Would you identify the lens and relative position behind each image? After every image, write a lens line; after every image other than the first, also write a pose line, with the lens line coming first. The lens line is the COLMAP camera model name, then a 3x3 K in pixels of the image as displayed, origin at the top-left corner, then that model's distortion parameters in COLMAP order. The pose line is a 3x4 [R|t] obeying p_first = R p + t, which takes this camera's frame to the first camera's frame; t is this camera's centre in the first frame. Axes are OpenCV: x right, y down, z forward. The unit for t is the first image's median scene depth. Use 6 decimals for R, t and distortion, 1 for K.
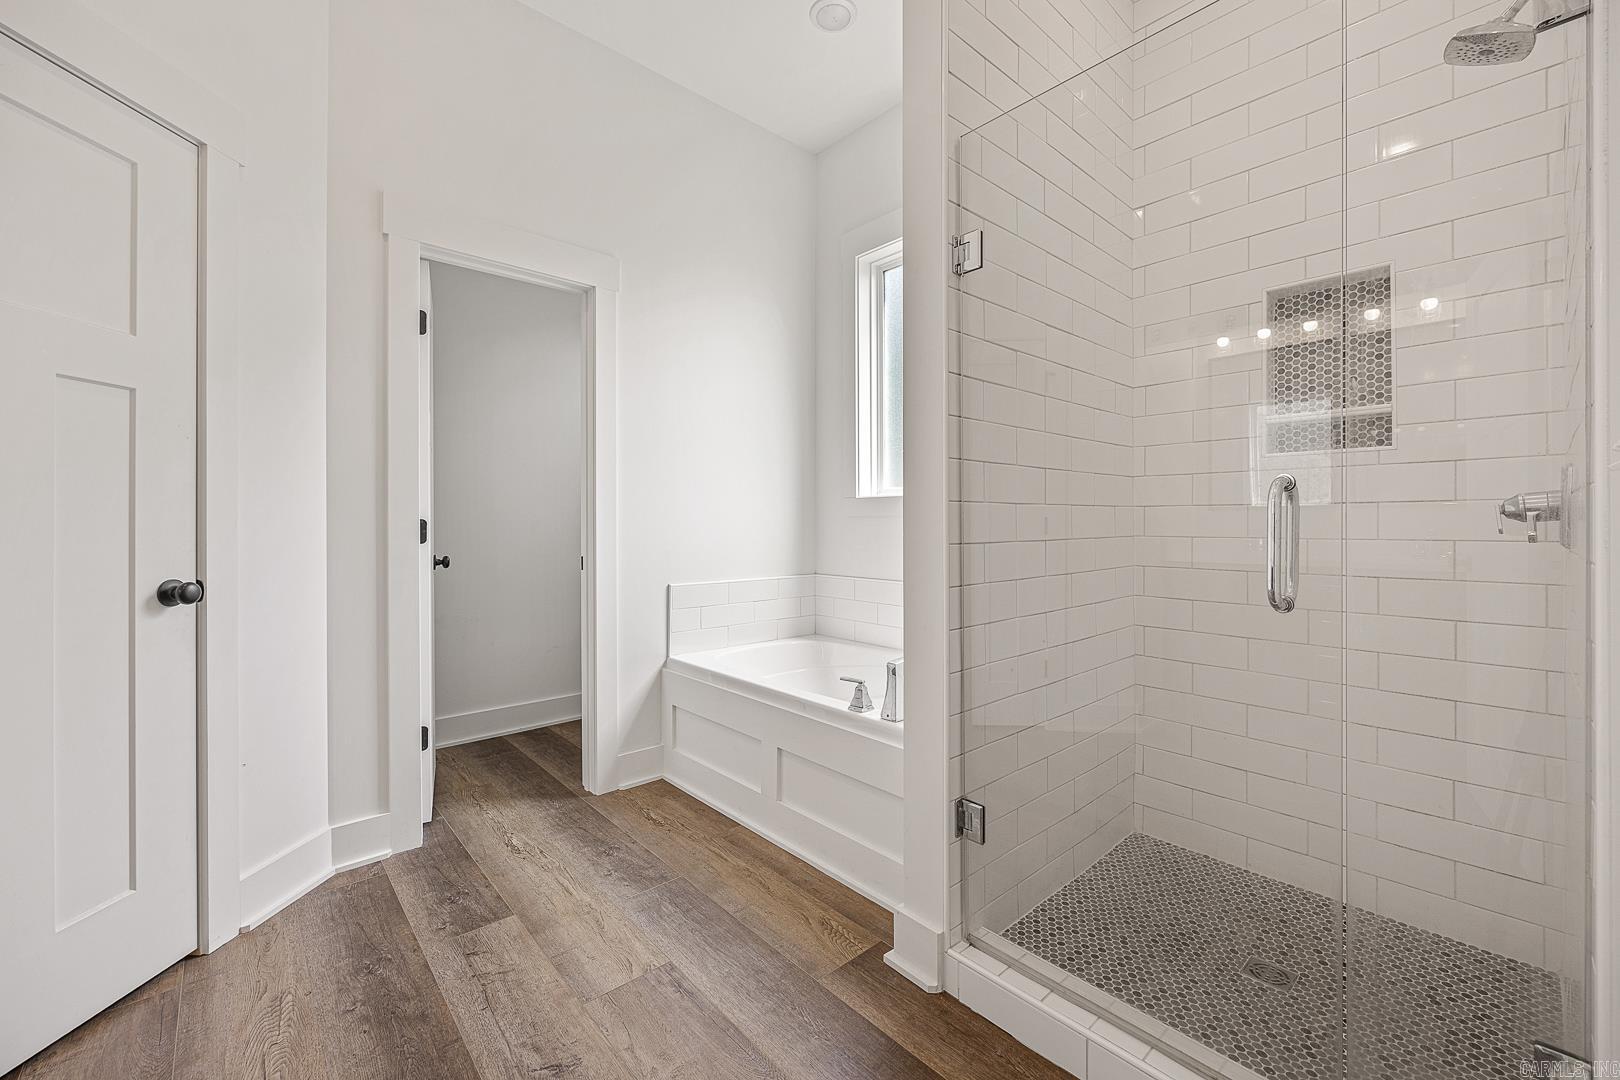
lens RADIAL K [[660.0, 0, 816.7], [0, 660.0, 528.5], [0, 0, 1]] dist [-0.002167, -0.000316]
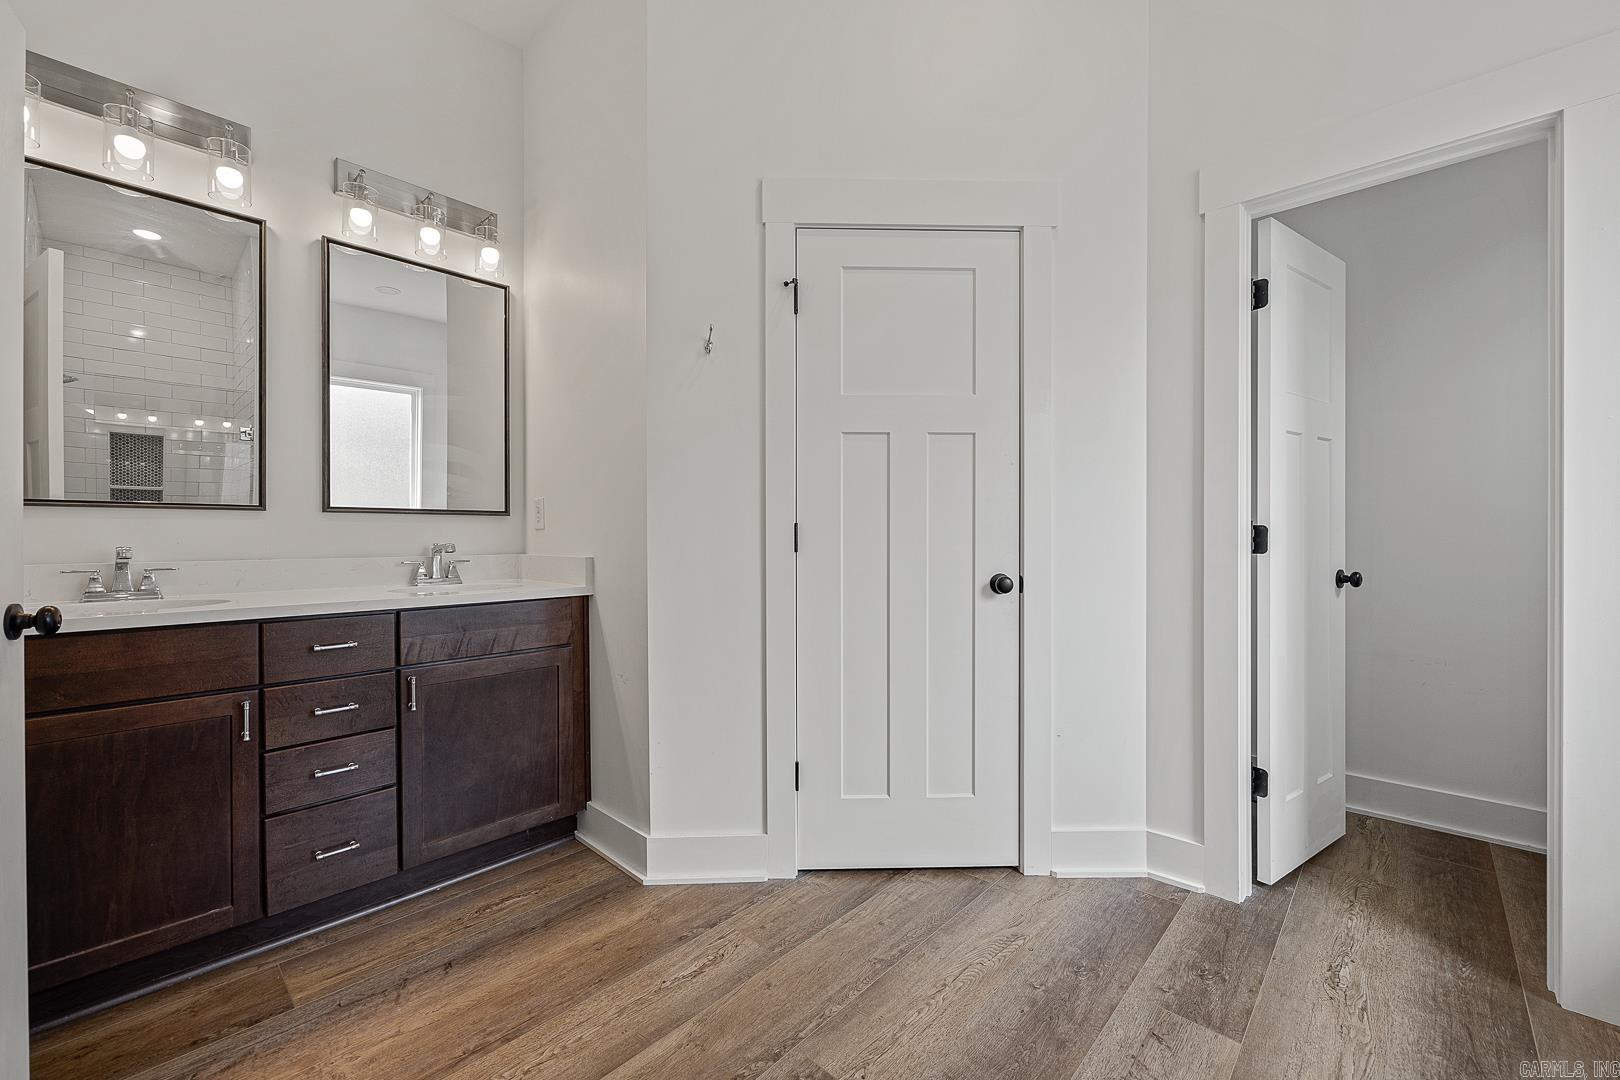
lens RADIAL K [[660.0, 0, 817.4], [0, 660.0, 542.0], [0, 0, 1]] dist [-0.002167, -0.000316]
pose [[0.073715, 0.012305, -0.997203, 0.239483], [-0.006522, 0.999908, 0.011856, 0.001118], [0.997258, 0.005630, 0.073788, 0.423029]]
